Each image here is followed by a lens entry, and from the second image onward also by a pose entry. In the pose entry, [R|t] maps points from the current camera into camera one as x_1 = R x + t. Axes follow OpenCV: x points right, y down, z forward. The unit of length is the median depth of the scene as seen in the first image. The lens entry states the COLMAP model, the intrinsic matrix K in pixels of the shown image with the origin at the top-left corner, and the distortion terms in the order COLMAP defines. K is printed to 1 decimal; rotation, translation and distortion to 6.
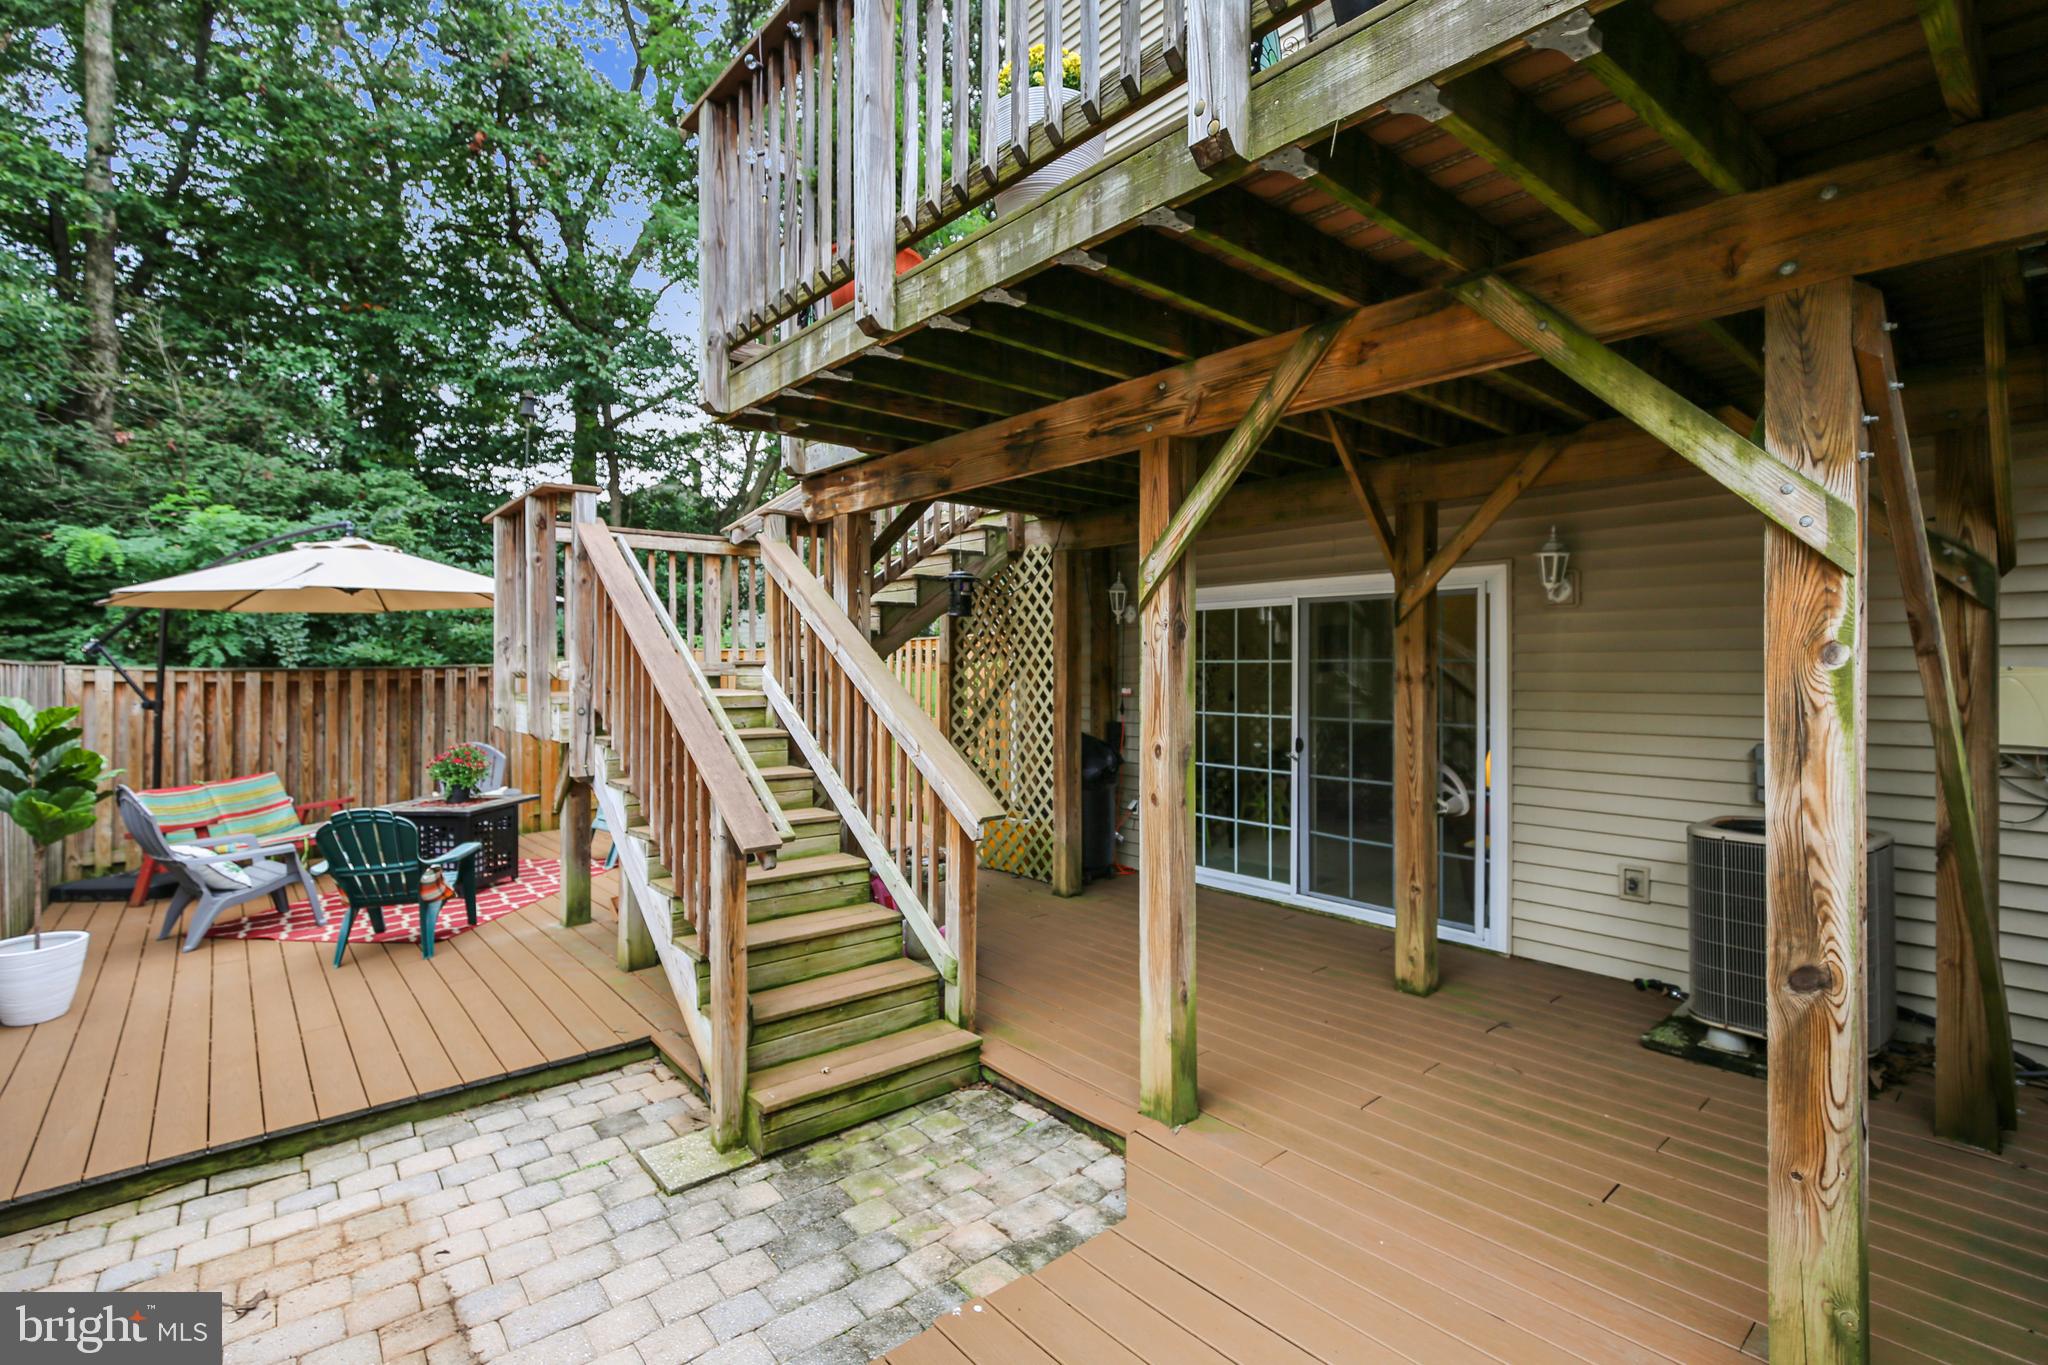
lens RADIAL K [[941.6, 0, 1026.4], [0, 941.6, 666.0], [0, 0, 1]] dist [0.001337, 0.002001]
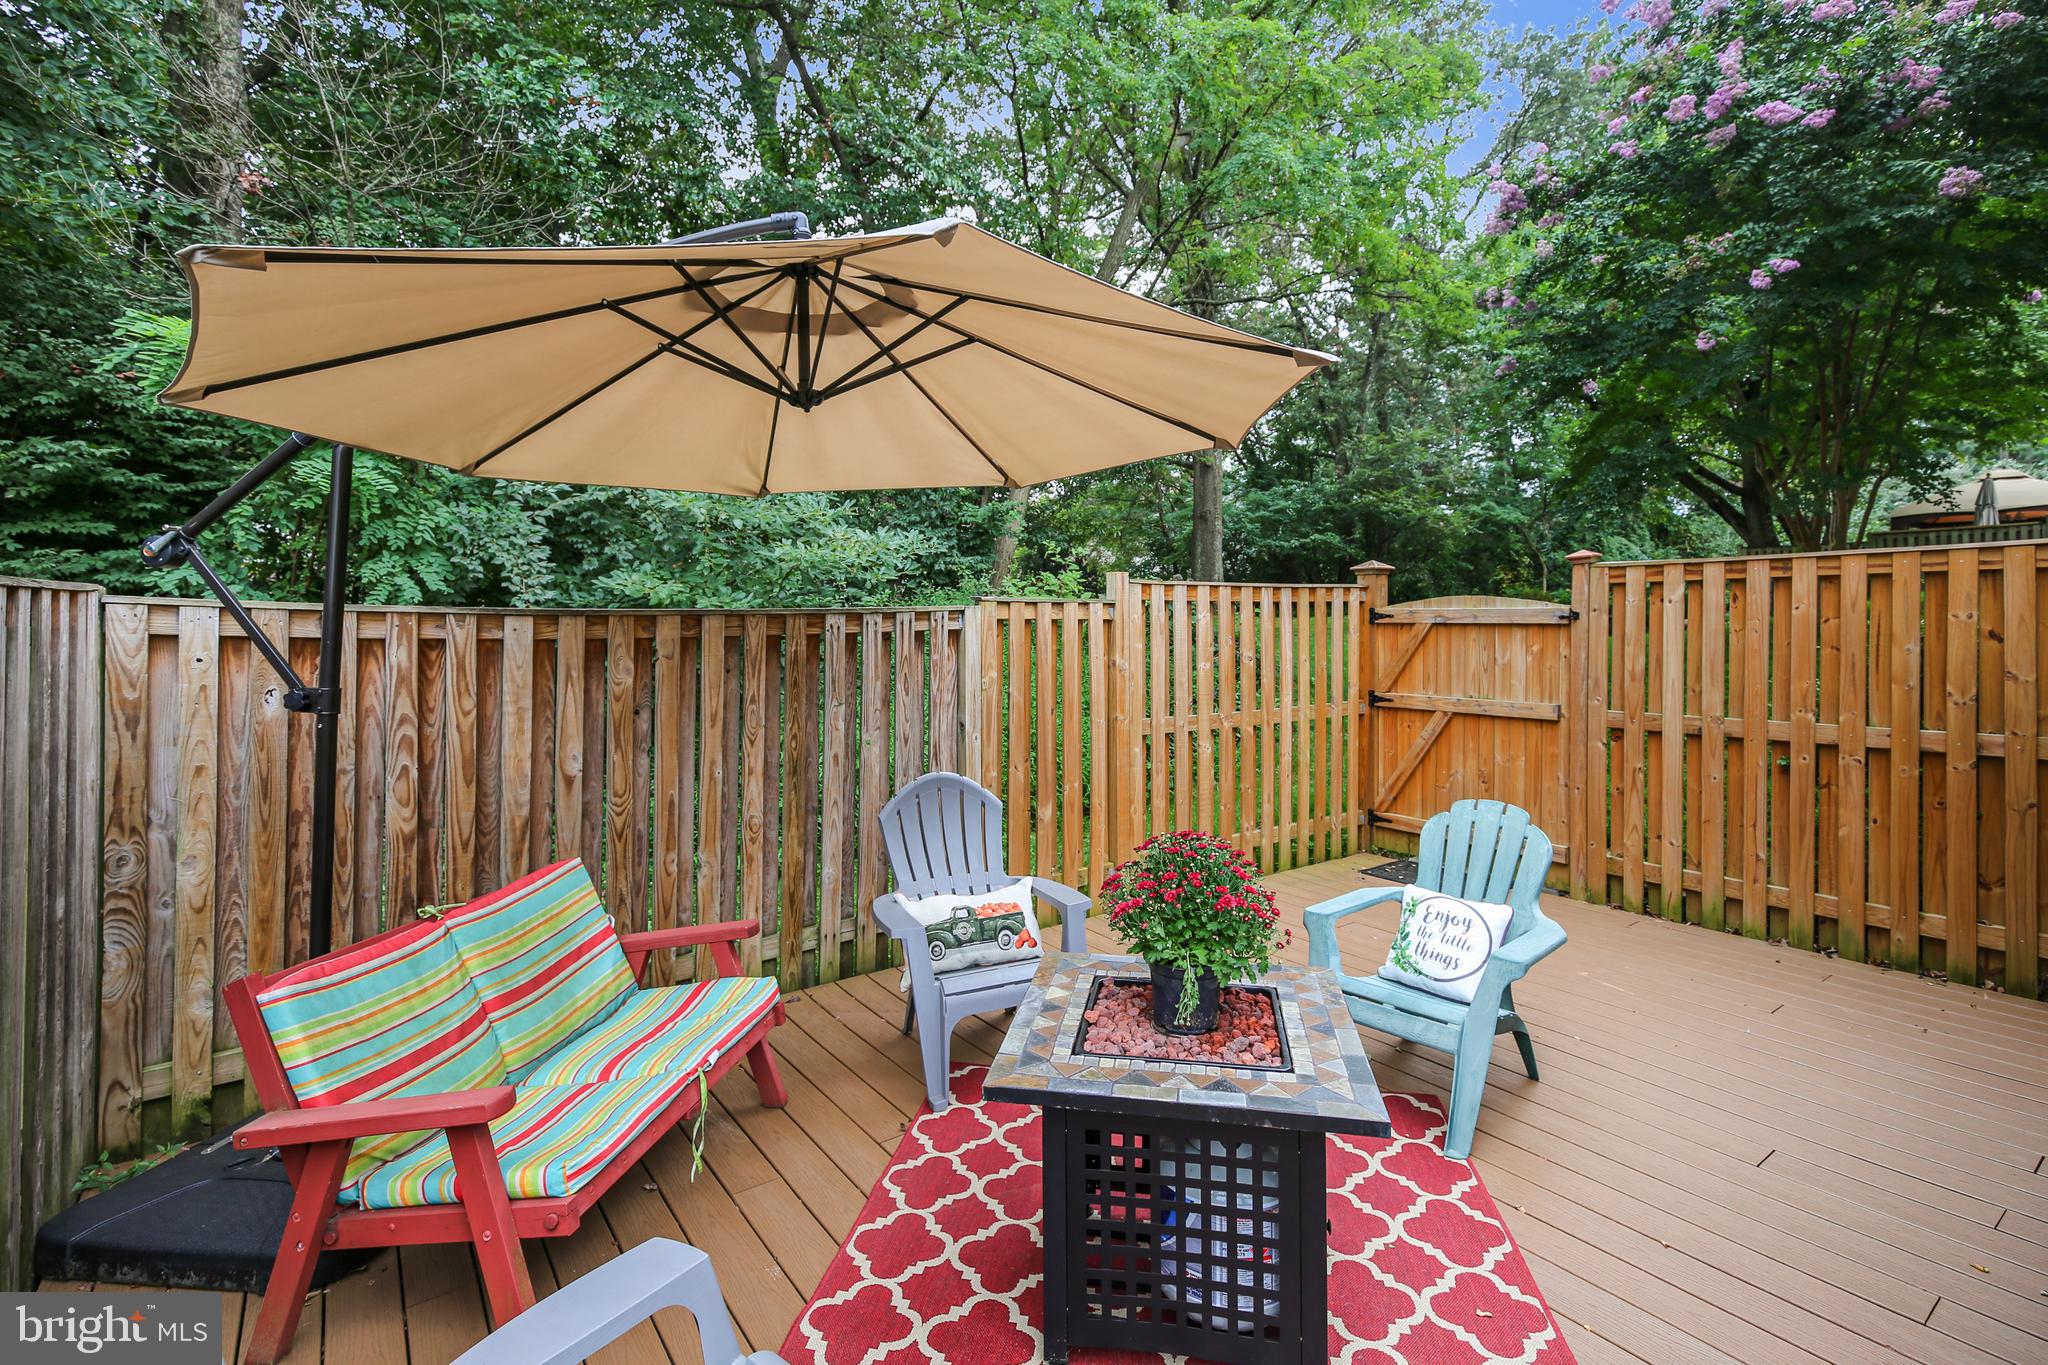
lens RADIAL K [[941.6, 0, 1017.3], [0, 941.6, 623.4], [0, 0, 1]] dist [0.001337, 0.002001]
pose [[0.996253, 0.006095, -0.086271, -0.550534], [-0.006181, 0.999981, -0.000735, 0.008520], [0.086265, 0.001266, 0.996271, 0.583510]]
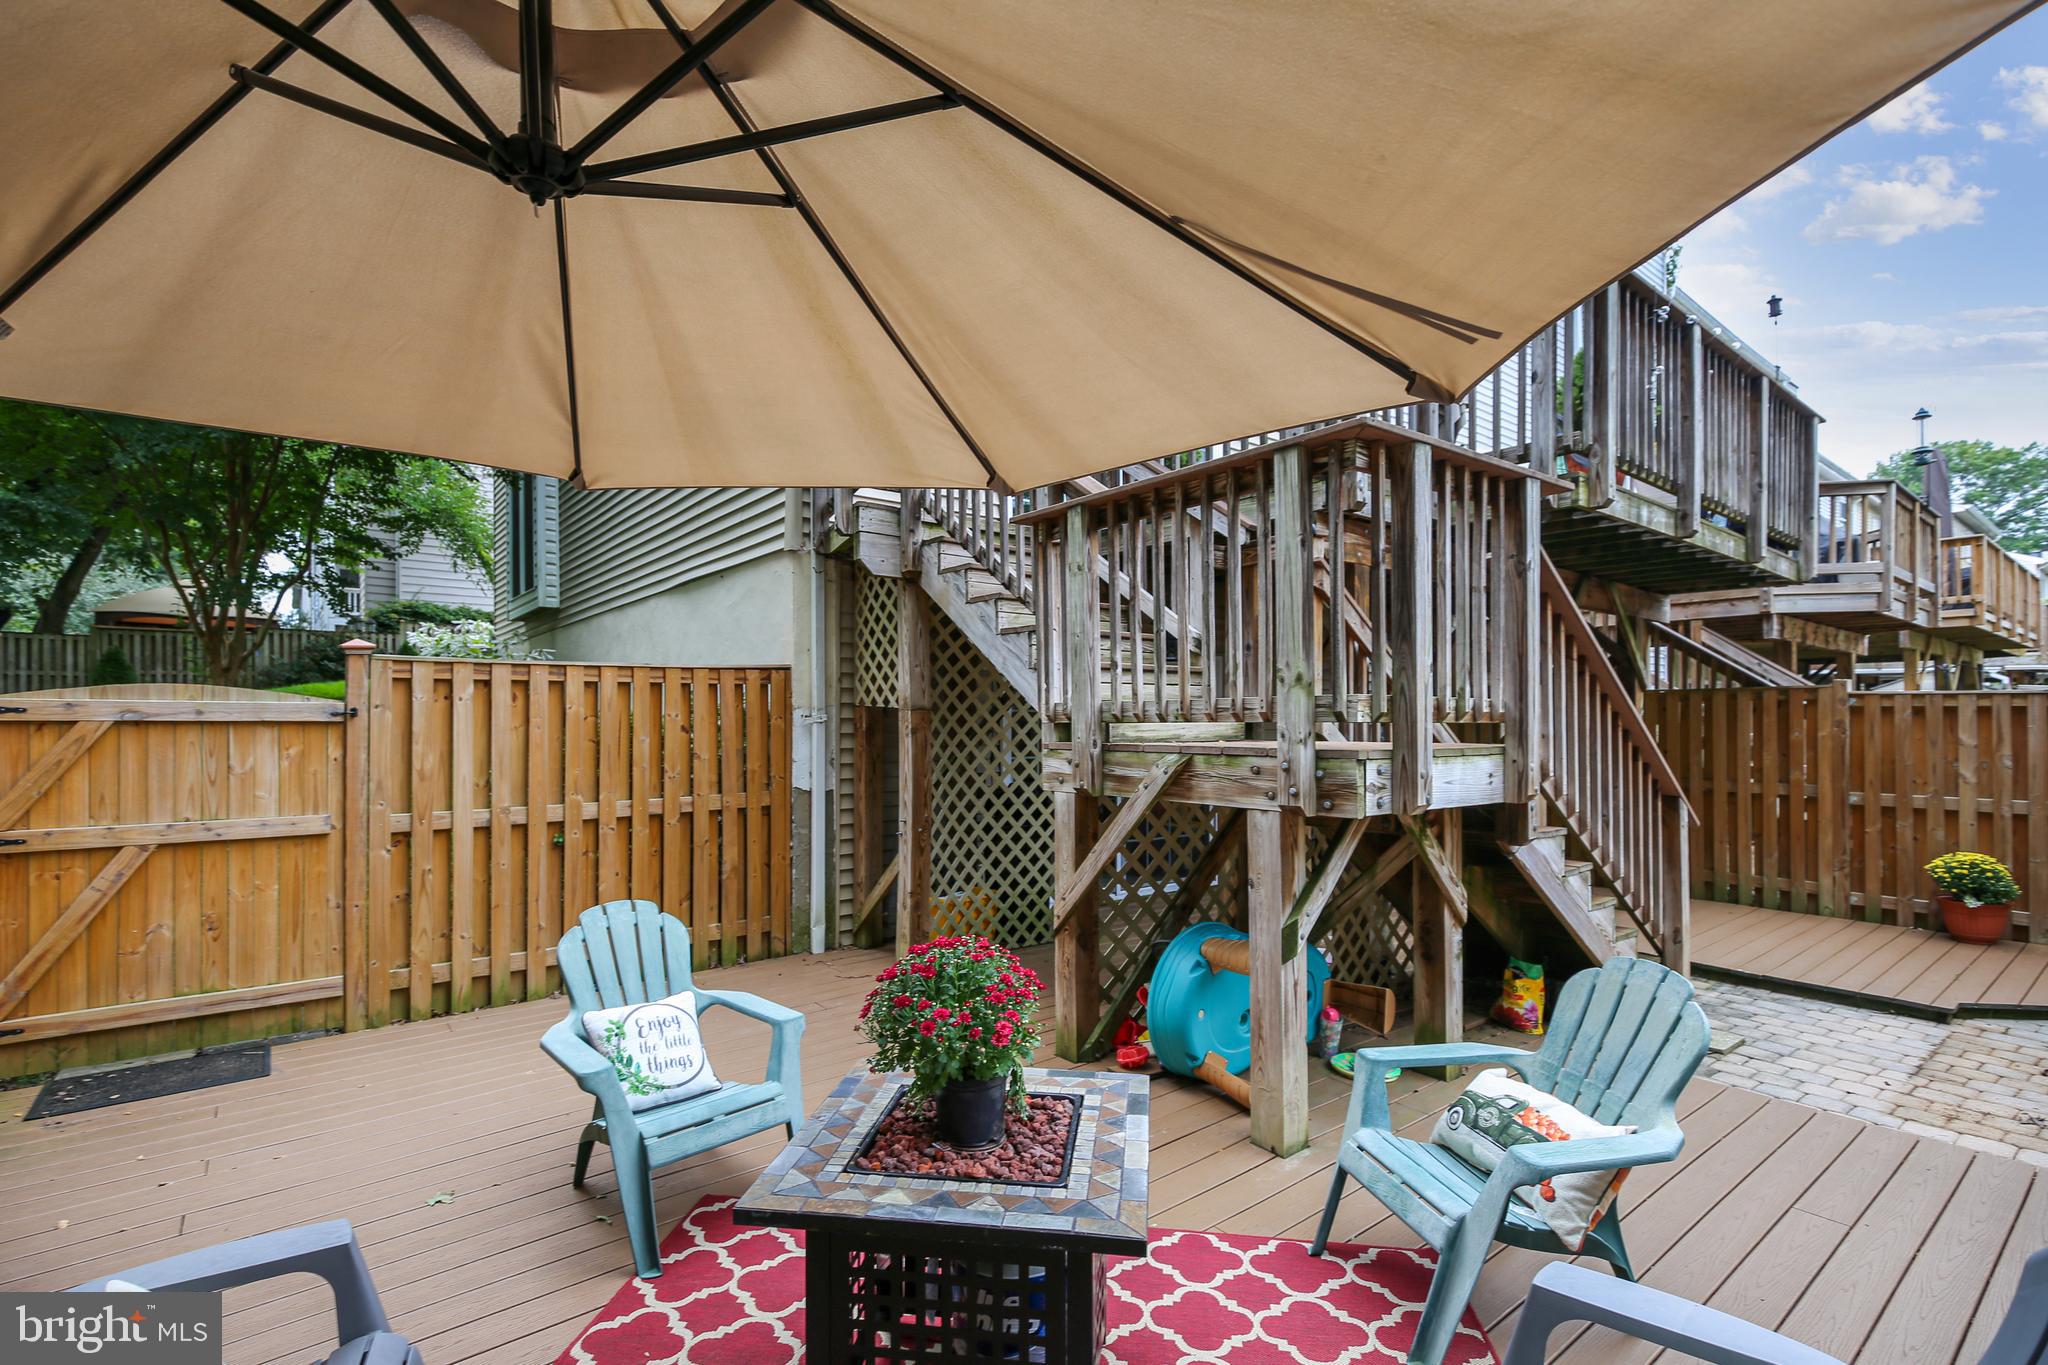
lens RADIAL K [[941.6, 0, 1029.9], [0, 941.6, 719.5], [0, 0, 1]] dist [0.001337, 0.002001]
pose [[0.042089, 0.004924, 0.999102, -1.172153], [0.004883, 0.999975, -0.005134, 0.011185], [-0.999102, 0.005095, 0.042063, 1.236334]]
